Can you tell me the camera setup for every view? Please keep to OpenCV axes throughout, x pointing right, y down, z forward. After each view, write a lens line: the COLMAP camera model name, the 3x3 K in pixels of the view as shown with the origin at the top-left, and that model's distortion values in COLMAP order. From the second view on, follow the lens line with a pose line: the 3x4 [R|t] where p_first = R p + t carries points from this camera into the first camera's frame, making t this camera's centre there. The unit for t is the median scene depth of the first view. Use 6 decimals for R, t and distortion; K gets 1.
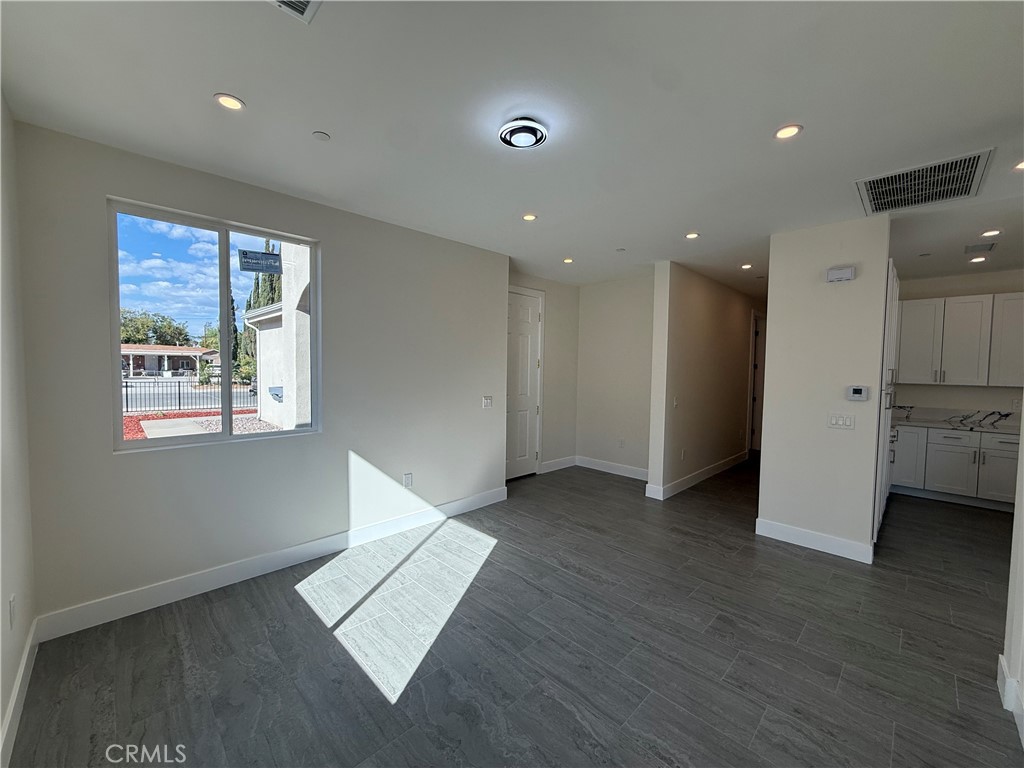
lens RADIAL K [[411.3, 0, 512.3], [0, 411.3, 385.0], [0, 0, 1]] dist [-0.000707, -0.000129]
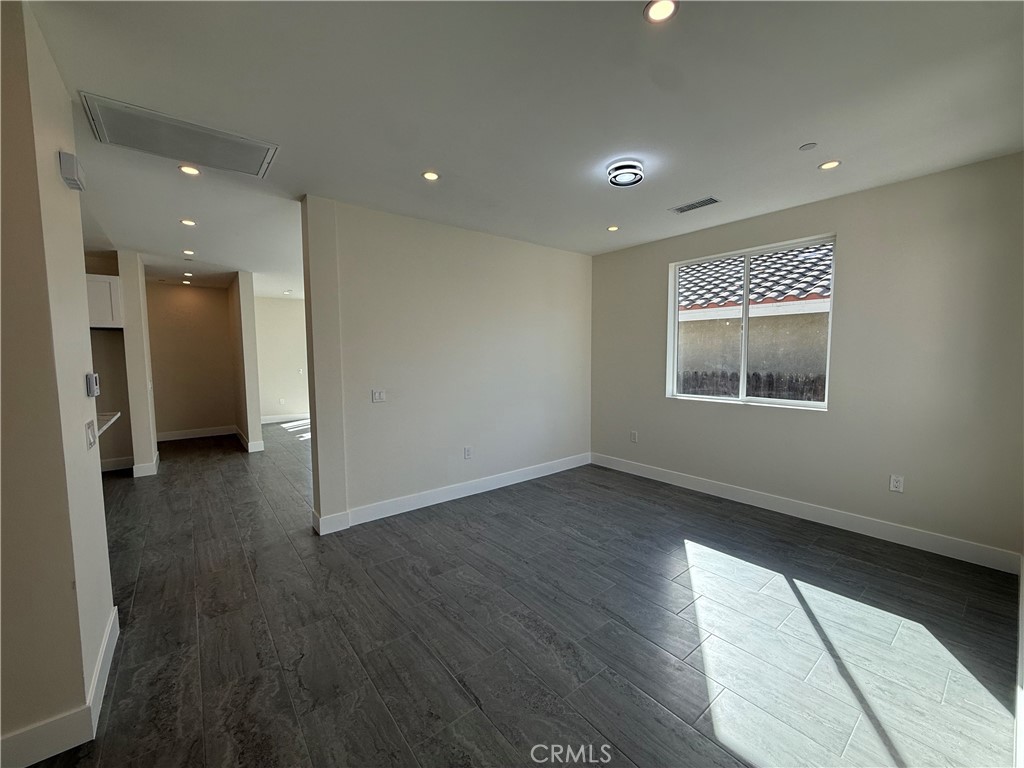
lens RADIAL K [[411.3, 0, 511.6], [0, 411.3, 384.7], [0, 0, 1]] dist [-0.000707, -0.000129]
pose [[-0.994341, -0.013762, 0.105340, 0.211897], [-0.000862, 0.992586, 0.121545, -0.075355], [-0.106232, 0.120766, -0.986980, 2.138823]]
